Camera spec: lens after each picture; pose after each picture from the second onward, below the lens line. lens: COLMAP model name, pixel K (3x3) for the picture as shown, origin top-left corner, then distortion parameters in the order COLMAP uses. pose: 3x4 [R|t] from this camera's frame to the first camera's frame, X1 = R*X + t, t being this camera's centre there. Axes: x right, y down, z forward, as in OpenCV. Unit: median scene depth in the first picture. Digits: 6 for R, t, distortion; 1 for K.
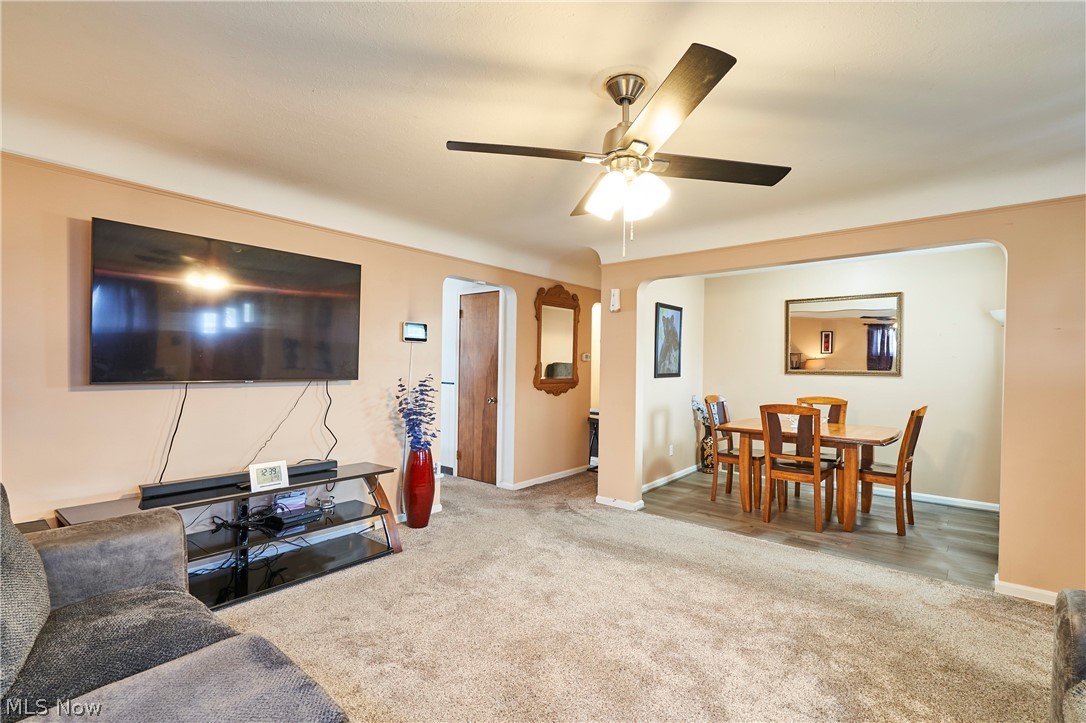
lens RADIAL K [[501.7, 0, 546.9], [0, 501.7, 362.8], [0, 0, 1]] dist [0.004262, 0.000275]
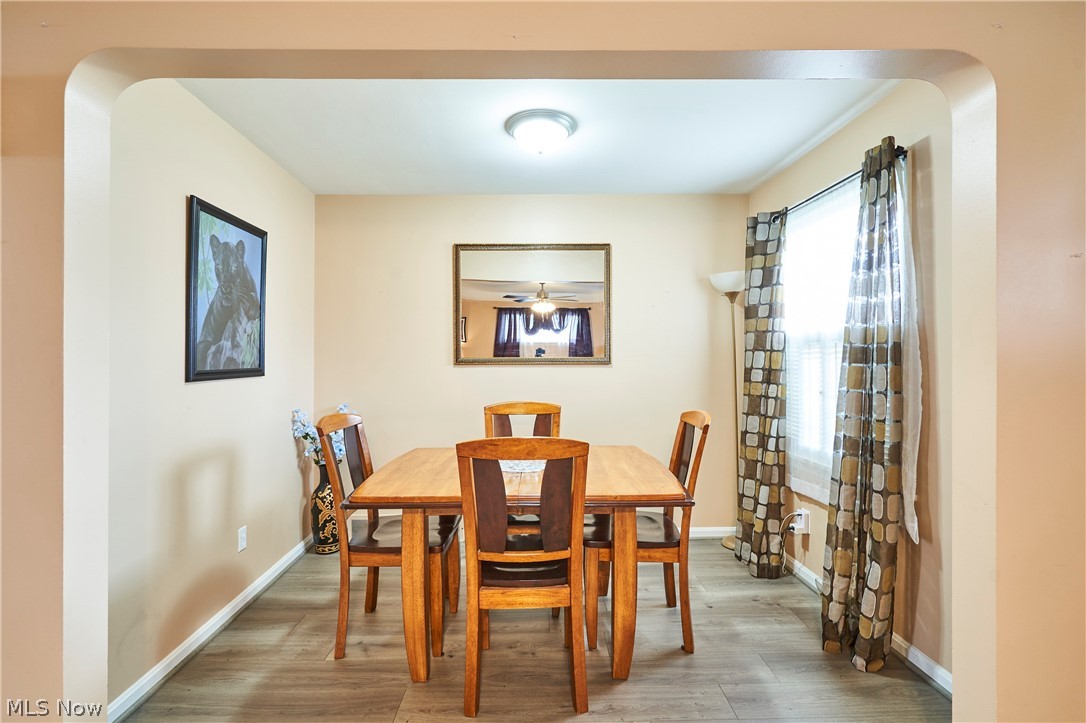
lens RADIAL K [[501.7, 0, 547.5], [0, 501.7, 357.7], [0, 0, 1]] dist [0.004262, 0.000275]
pose [[0.744319, -0.013873, 0.667680, 0.155338], [0.008902, 0.999901, 0.010852, 0.008280], [-0.667765, -0.002134, 0.744369, 0.486975]]
